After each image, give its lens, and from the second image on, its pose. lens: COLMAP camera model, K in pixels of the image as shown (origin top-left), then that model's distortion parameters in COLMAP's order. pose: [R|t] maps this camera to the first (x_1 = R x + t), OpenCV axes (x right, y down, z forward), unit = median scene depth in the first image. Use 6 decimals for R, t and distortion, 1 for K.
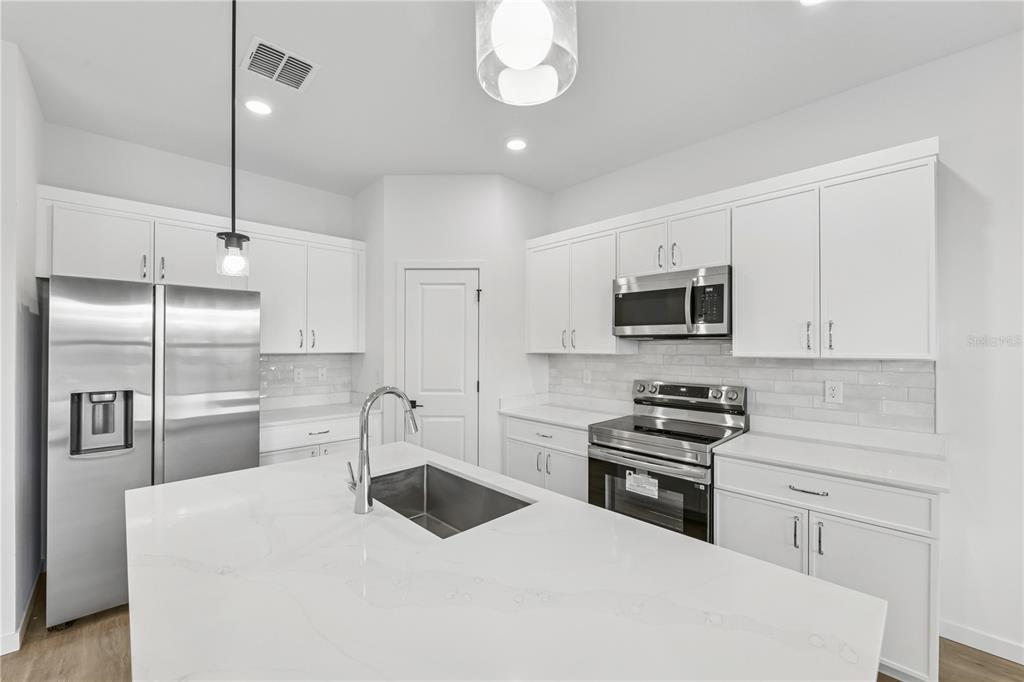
lens RADIAL K [[414.0, 0, 513.6], [0, 414.0, 345.0], [0, 0, 1]] dist [-0.011755, 0.000788]
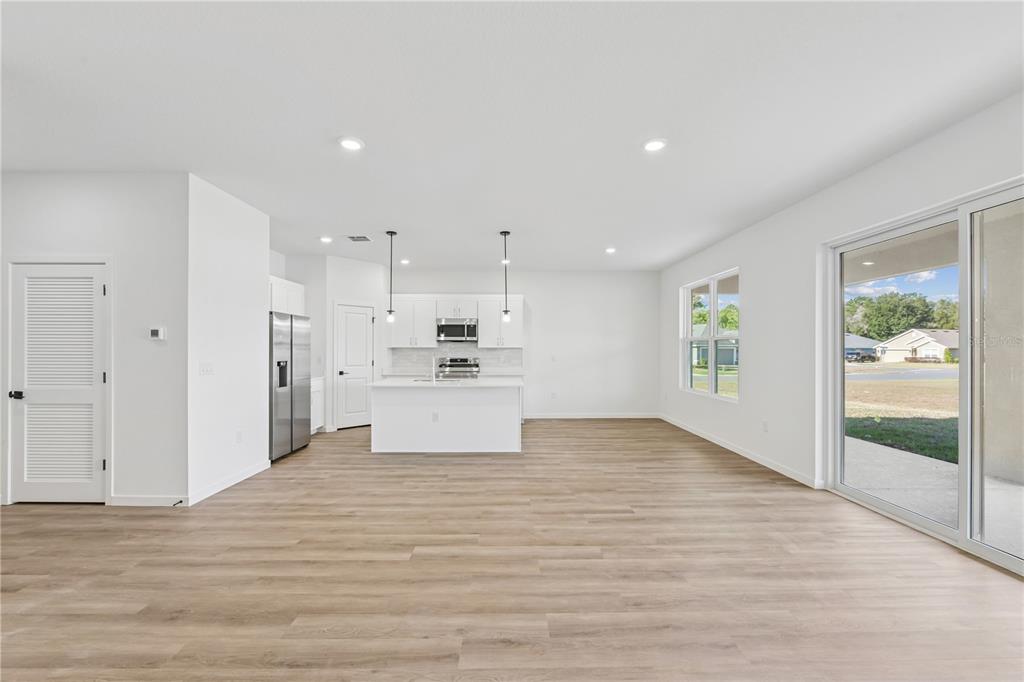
lens RADIAL K [[414.0, 0, 511.0], [0, 414.0, 347.4], [0, 0, 1]] dist [-0.011755, 0.000788]
pose [[0.688534, 0.005264, 0.725185, -1.525170], [-0.000776, 0.999978, -0.006521, 0.043643], [-0.725203, 0.003927, 0.688523, -1.312929]]
